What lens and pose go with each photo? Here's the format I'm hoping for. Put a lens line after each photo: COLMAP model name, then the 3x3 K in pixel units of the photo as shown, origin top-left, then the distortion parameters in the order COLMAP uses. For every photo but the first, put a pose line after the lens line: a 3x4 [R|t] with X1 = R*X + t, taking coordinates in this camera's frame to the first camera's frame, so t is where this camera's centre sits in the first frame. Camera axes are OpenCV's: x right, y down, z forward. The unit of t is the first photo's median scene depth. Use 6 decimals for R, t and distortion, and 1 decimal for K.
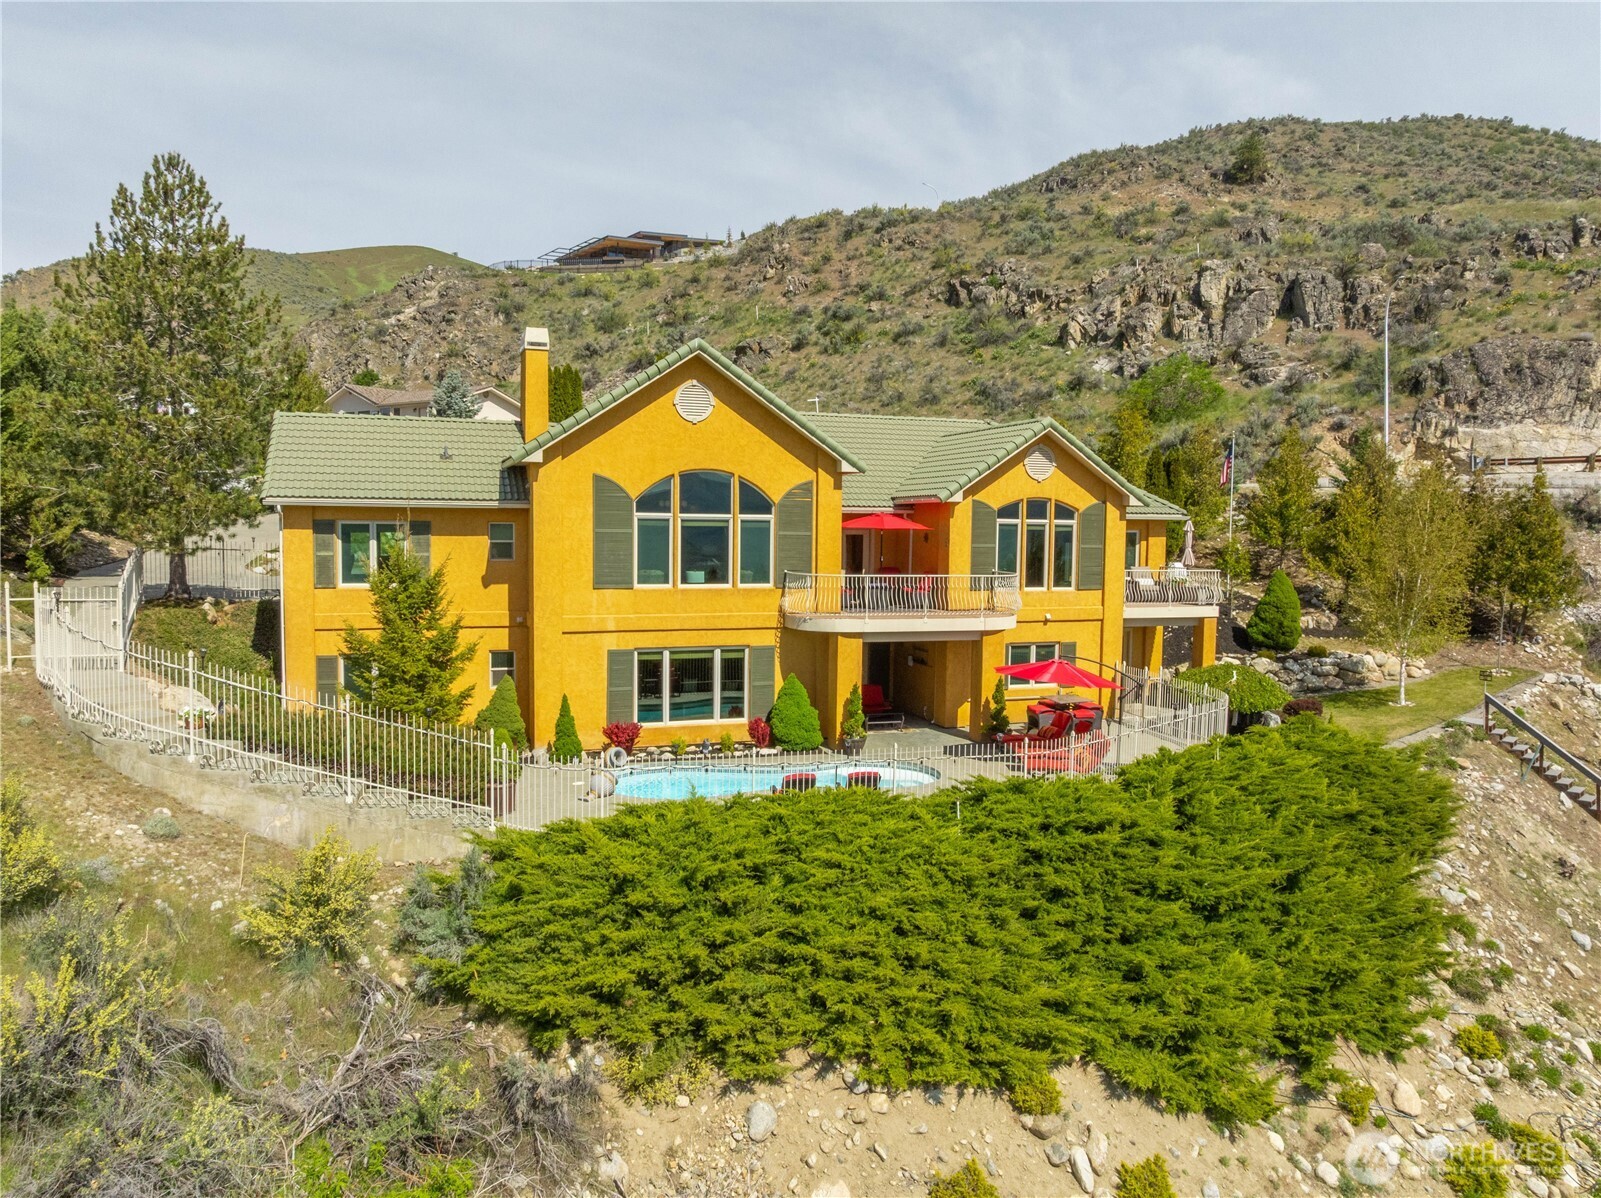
lens RADIAL K [[1132.6, 0, 800.5], [0, 1132.6, 599.0], [0, 0, 1]] dist [-0.039829, 0.012571]
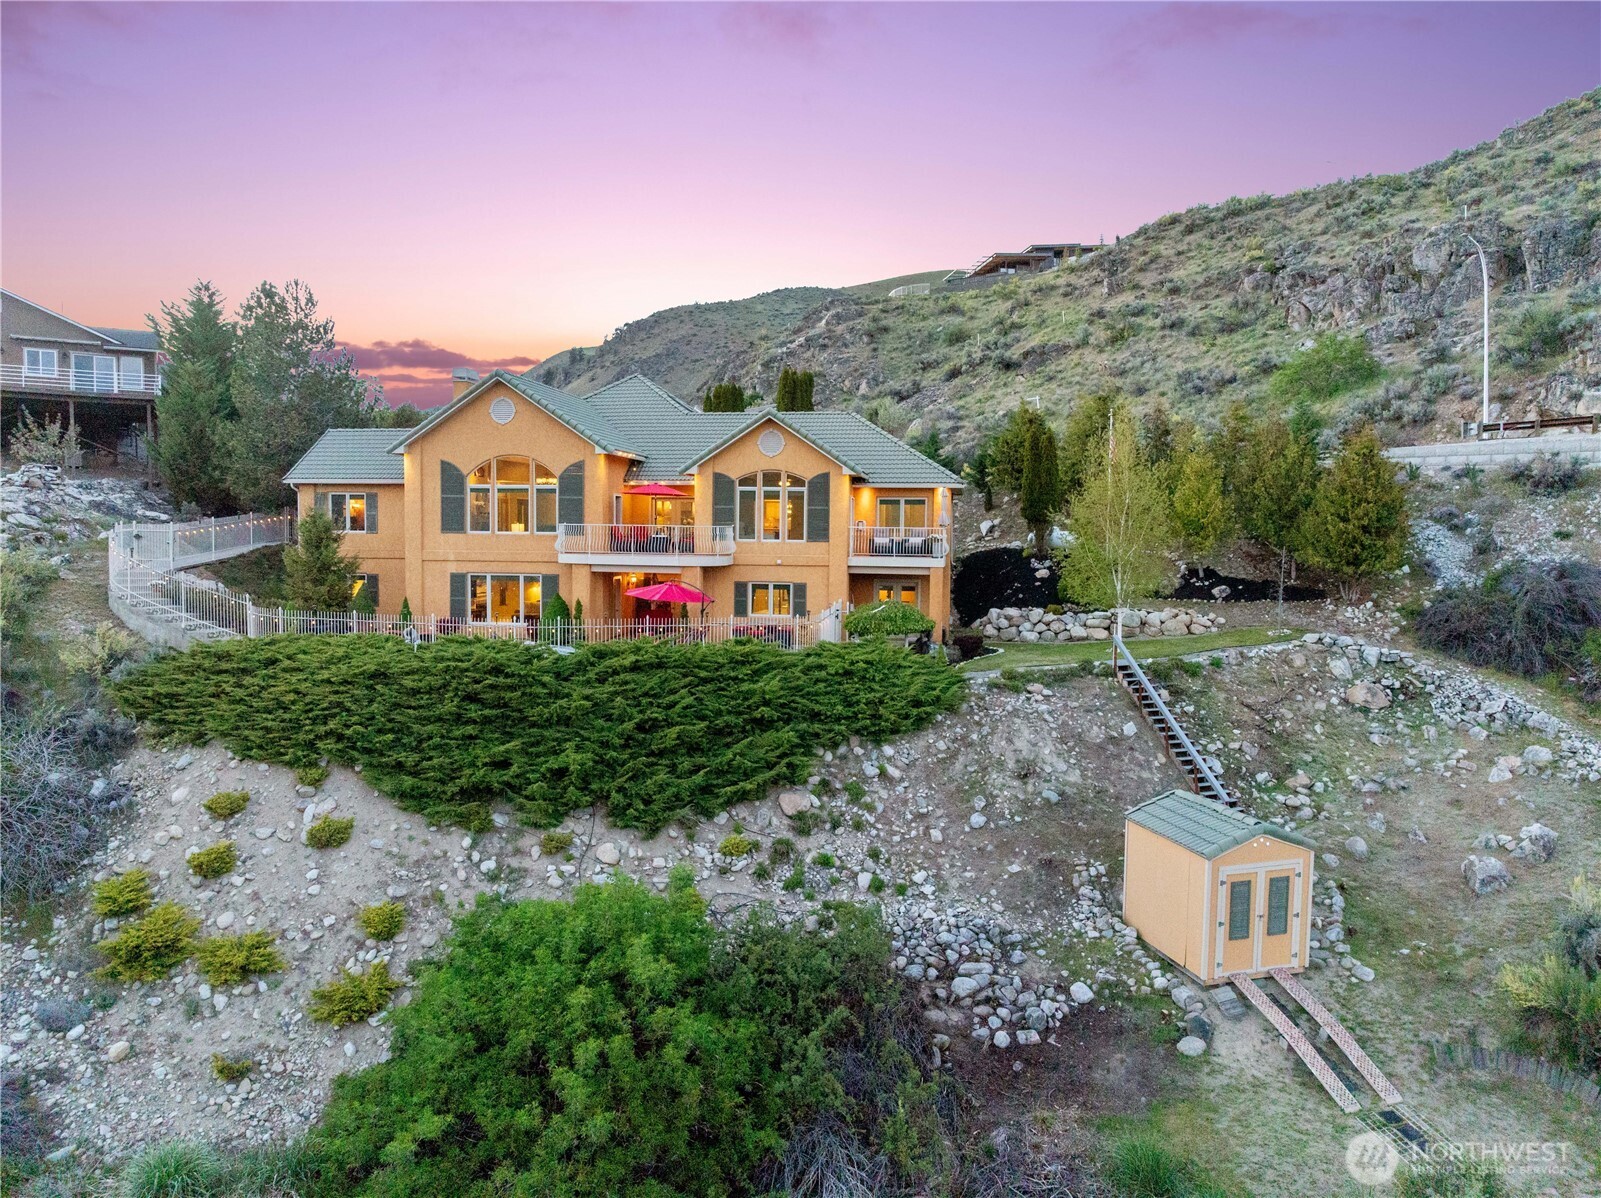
lens RADIAL K [[1122.0, 0, 800.5], [0, 1122.0, 599.0], [0, 0, 1]] dist [-0.024913, -0.005898]
pose [[0.887077, 0.026626, -0.460852, 0.829740], [-0.029742, 0.999557, 0.000501, 0.056319], [0.460662, 0.013262, 0.887477, -0.127103]]
